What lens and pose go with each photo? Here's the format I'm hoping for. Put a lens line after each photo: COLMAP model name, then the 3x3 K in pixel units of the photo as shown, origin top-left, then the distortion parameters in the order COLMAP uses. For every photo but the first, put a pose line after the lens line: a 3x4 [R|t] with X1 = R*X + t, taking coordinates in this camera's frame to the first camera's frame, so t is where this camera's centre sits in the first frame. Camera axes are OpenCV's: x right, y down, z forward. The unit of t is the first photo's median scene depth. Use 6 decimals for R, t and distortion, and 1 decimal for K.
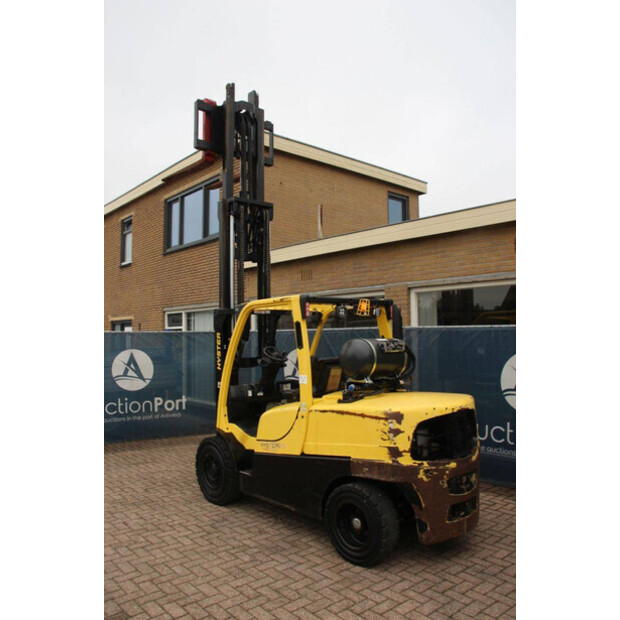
lens RADIAL K [[518.9, 0, 306.6], [0, 518.9, 310.9], [0, 0, 1]] dist [-0.167868, 0.157385]
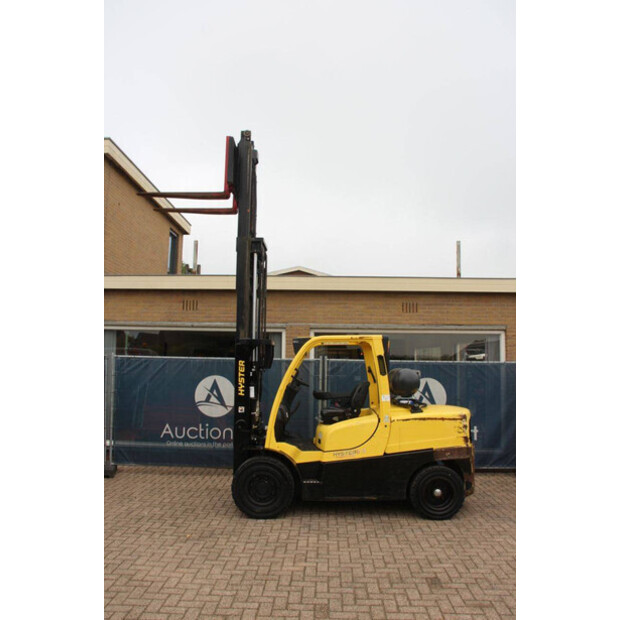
lens RADIAL K [[507.2, 0, 308.1], [0, 507.2, 313.4], [0, 0, 1]] dist [-0.167568, 0.145640]
pose [[0.677292, 0.093253, 0.729780, -1.136105], [-0.054960, 0.995576, -0.076209, 0.023310], [-0.733658, 0.011507, 0.679421, 0.255340]]
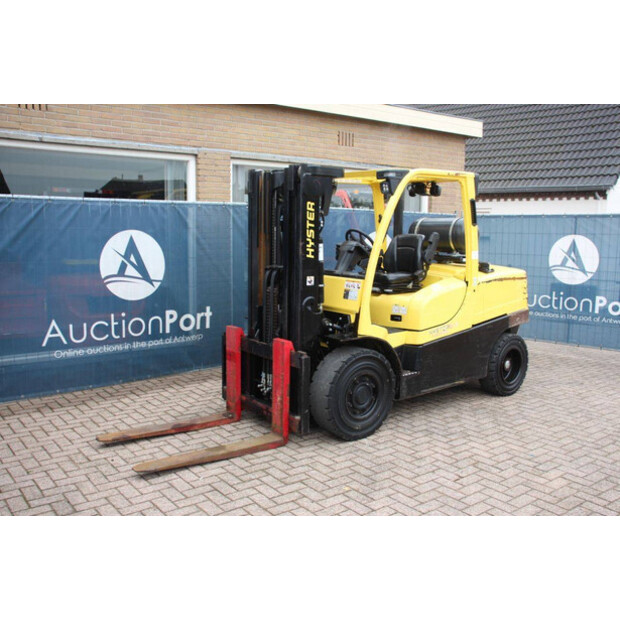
lens RADIAL K [[610.4, 0, 310.0], [0, 610.4, 310.0], [0, 0, 1]] dist [-0.115460, 0.167217]
pose [[0.059917, -0.124814, 0.990369, -1.274590], [-0.061274, 0.989821, 0.128452, 0.105987], [-0.996321, -0.068380, 0.051659, 1.275985]]
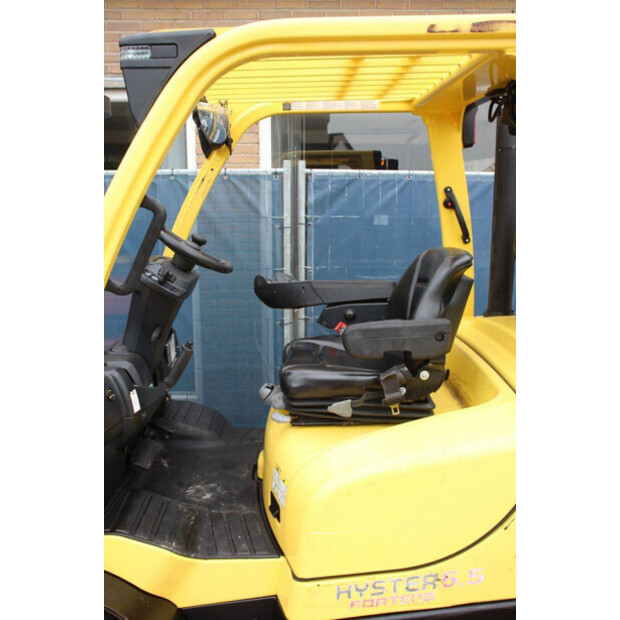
lens RADIAL K [[629.7, 0, 310.0], [0, 629.7, 310.0], [0, 0, 1]] dist [-0.107636, 0.176900]
pose [[0.645977, -0.130809, 0.752066, -0.355947], [-0.042850, 0.977441, 0.206815, 0.054226], [-0.762154, -0.165824, 0.625799, 0.917588]]
